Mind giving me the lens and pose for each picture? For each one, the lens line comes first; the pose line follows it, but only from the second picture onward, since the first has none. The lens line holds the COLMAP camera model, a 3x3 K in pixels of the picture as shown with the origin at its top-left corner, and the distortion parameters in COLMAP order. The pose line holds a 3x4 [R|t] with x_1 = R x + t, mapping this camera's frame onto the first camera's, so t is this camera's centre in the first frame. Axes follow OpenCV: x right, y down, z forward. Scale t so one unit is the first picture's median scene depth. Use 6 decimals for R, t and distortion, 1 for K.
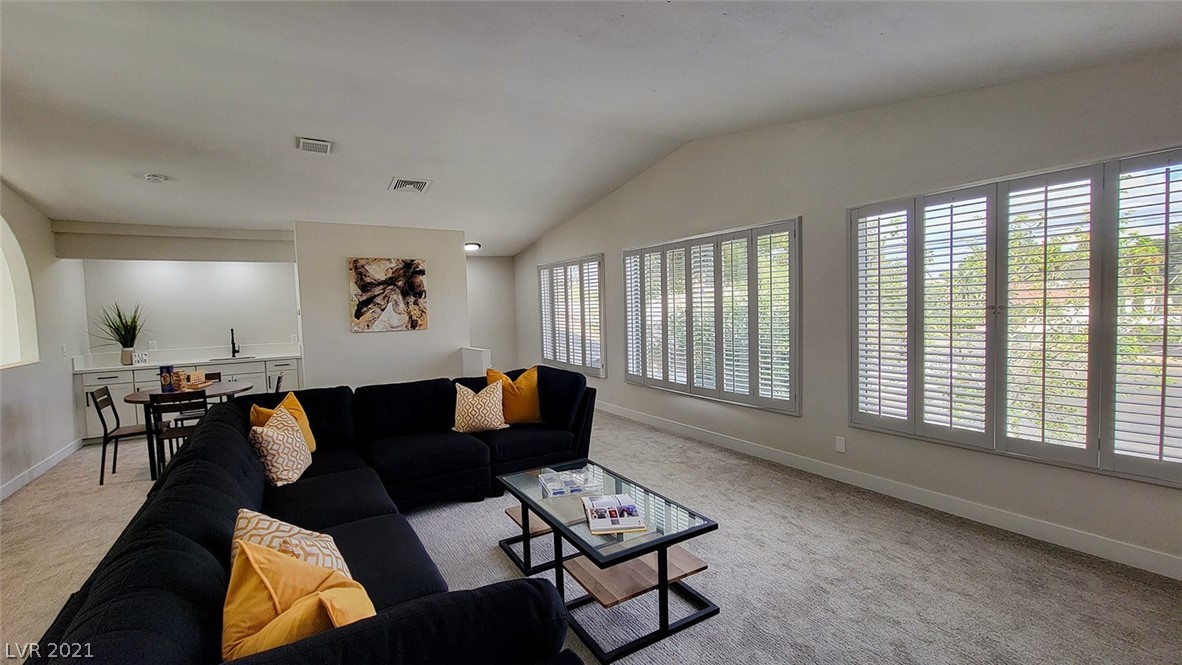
lens RADIAL K [[485.6, 0, 587.1], [0, 485.6, 336.7], [0, 0, 1]] dist [0.015077, 0.000260]
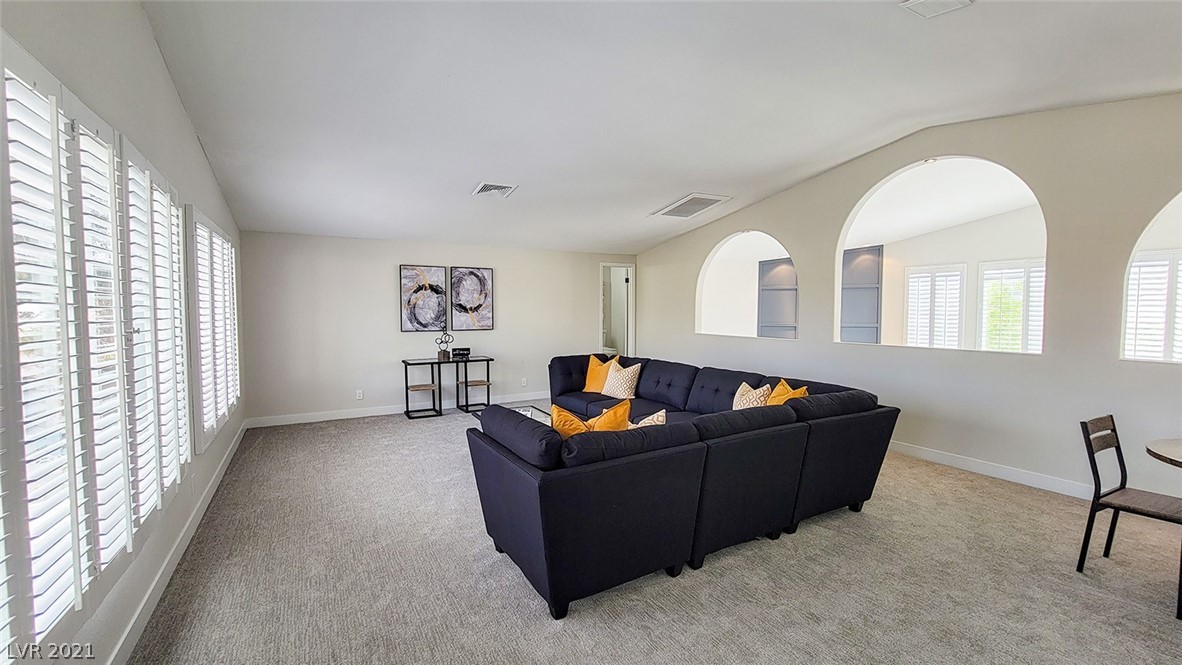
lens RADIAL K [[485.6, 0, 587.8], [0, 485.6, 338.0], [0, 0, 1]] dist [0.015077, 0.000260]
pose [[-0.053450, 0.088445, -0.994646, -0.357006], [-0.053256, 0.994400, 0.091285, -0.013949], [0.997149, 0.057850, -0.048440, 0.394058]]
